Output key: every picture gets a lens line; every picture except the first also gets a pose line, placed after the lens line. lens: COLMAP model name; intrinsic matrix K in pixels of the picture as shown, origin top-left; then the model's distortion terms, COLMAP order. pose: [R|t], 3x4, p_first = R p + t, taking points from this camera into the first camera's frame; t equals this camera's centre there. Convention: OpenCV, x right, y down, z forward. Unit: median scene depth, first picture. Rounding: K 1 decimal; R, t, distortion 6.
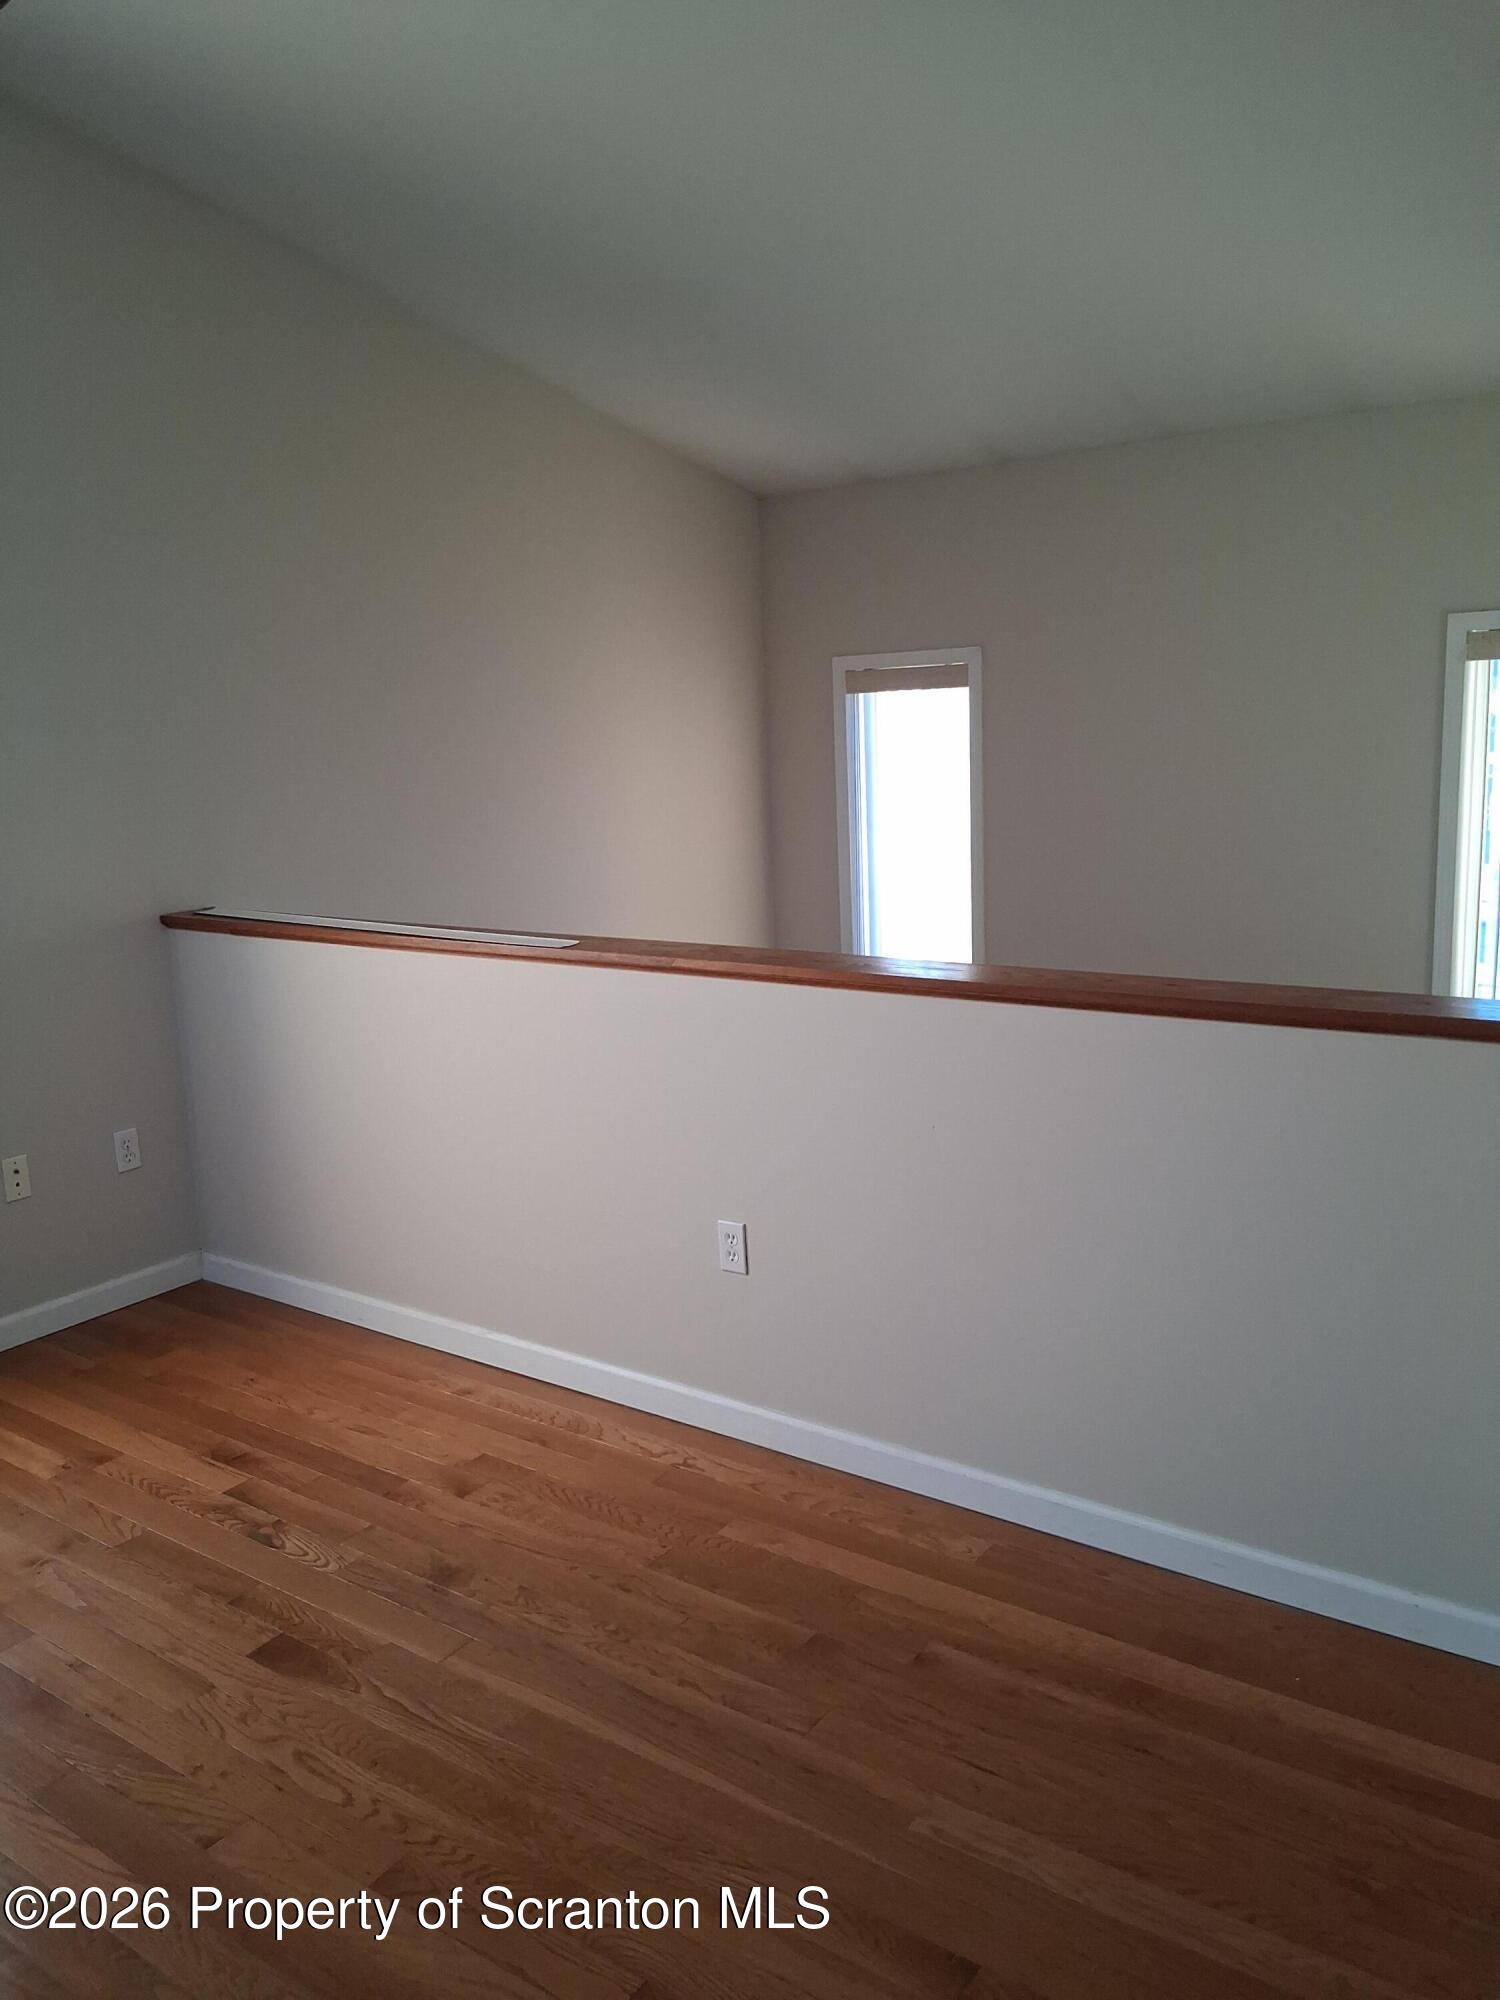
lens RADIAL K [[1518.2, 0, 759.1], [0, 1518.2, 994.3], [0, 0, 1]] dist [0.124987, -0.218251]
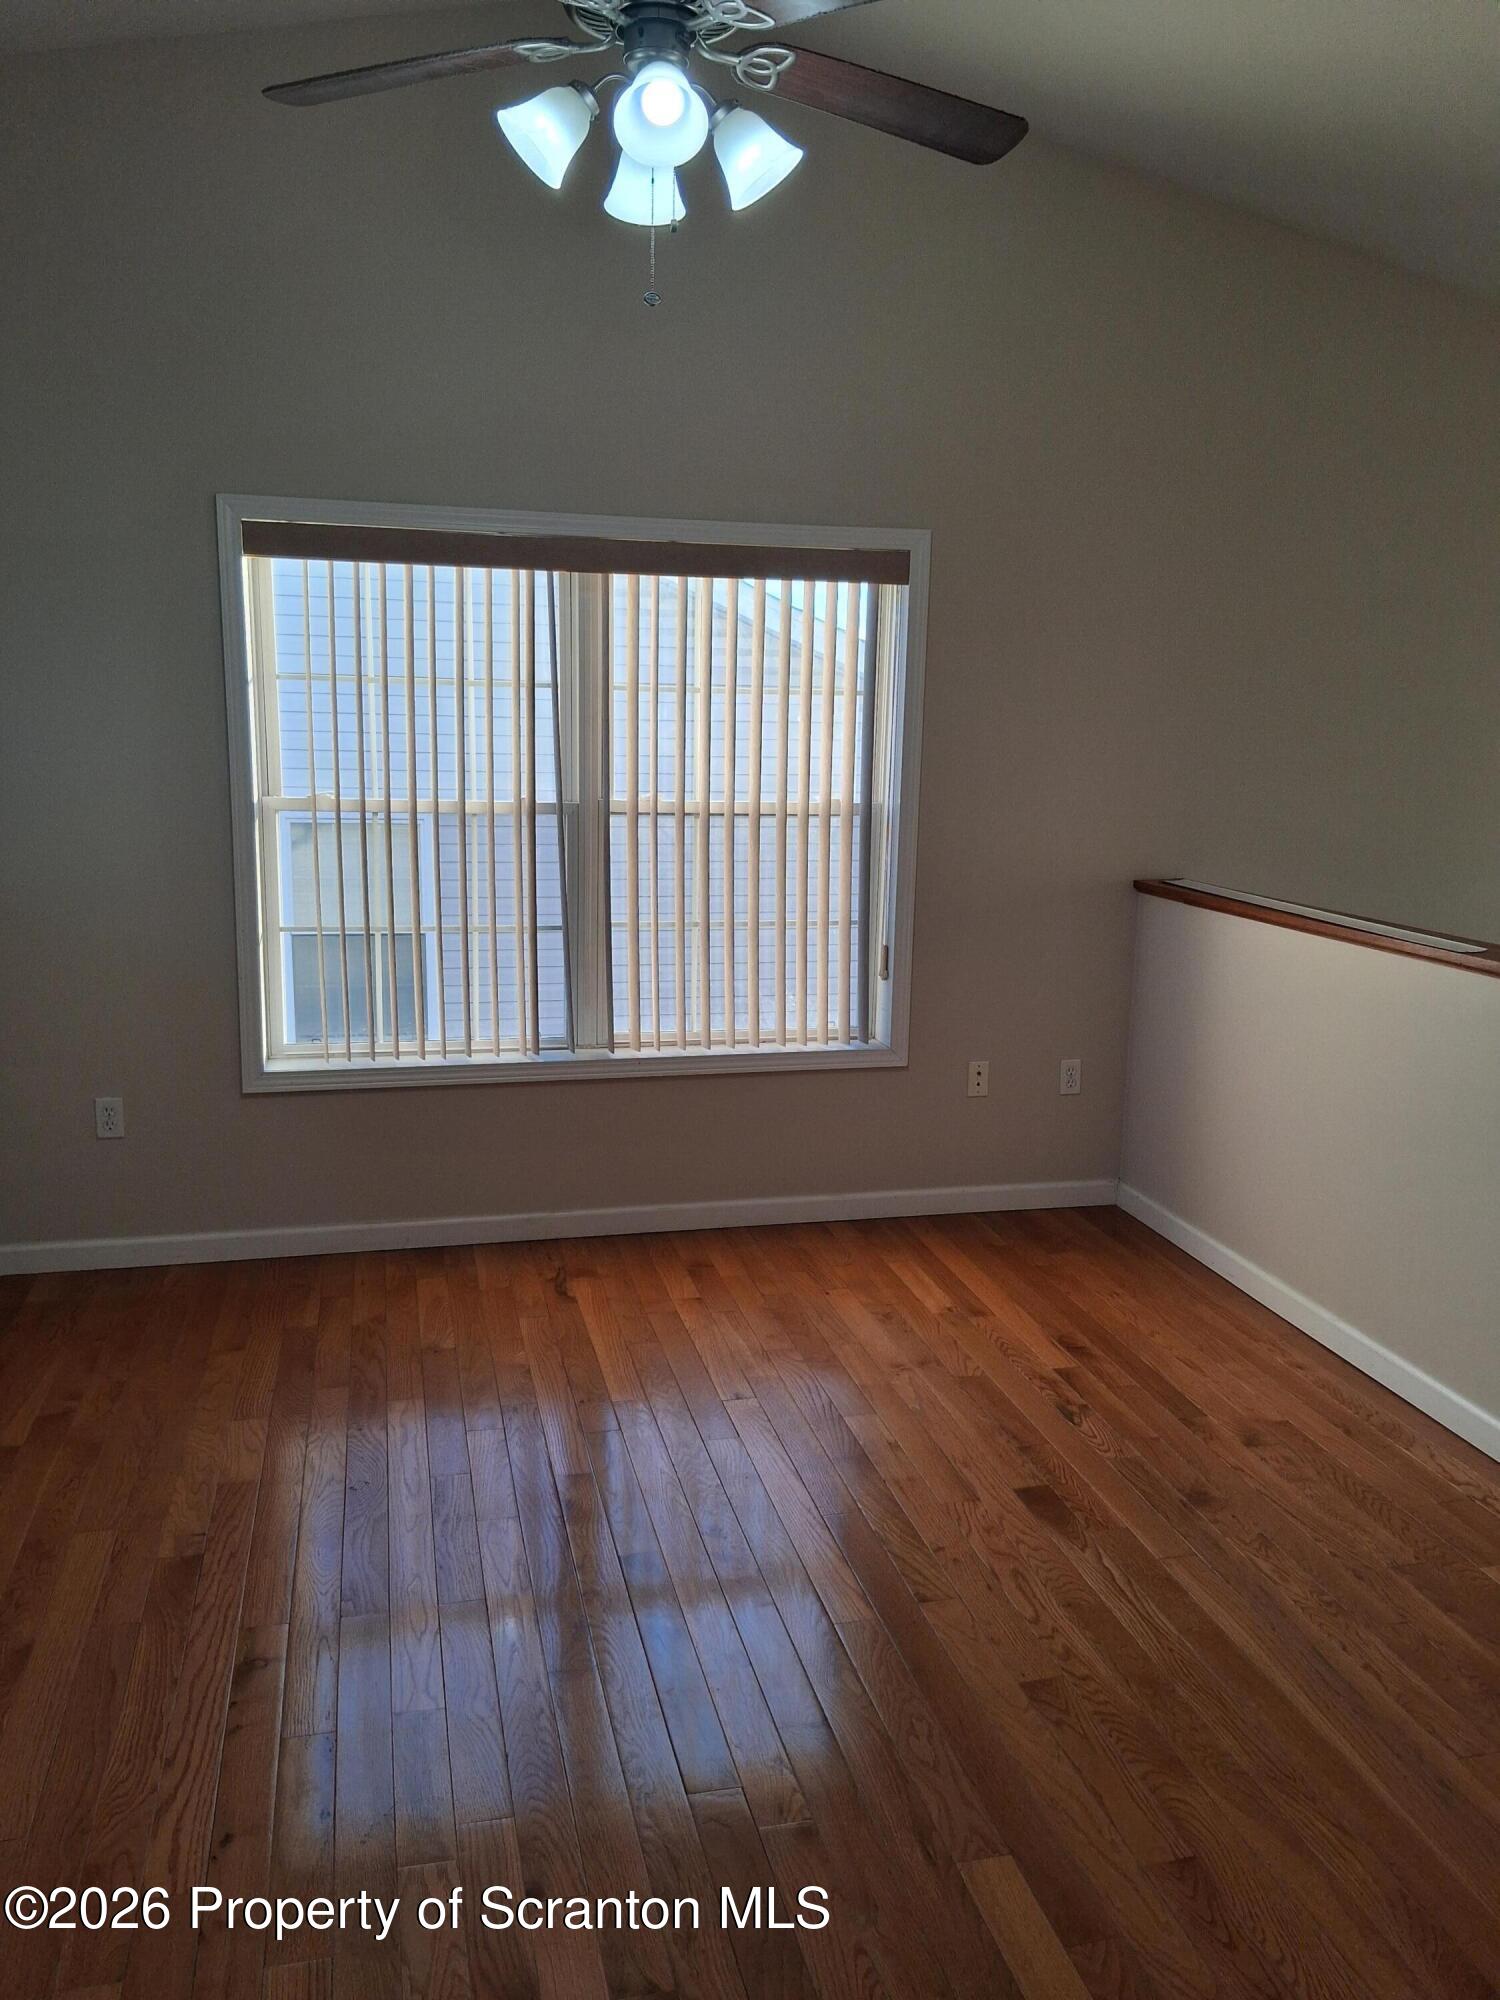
lens RADIAL K [[1518.2, 0, 759.1], [0, 1518.2, 994.3], [0, 0, 1]] dist [0.124987, -0.218251]
pose [[0.758477, 0.165295, -0.630389, 0.173407], [-0.161720, 0.984782, 0.063641, 0.006659], [0.631315, 0.053676, 0.773667, -0.053453]]
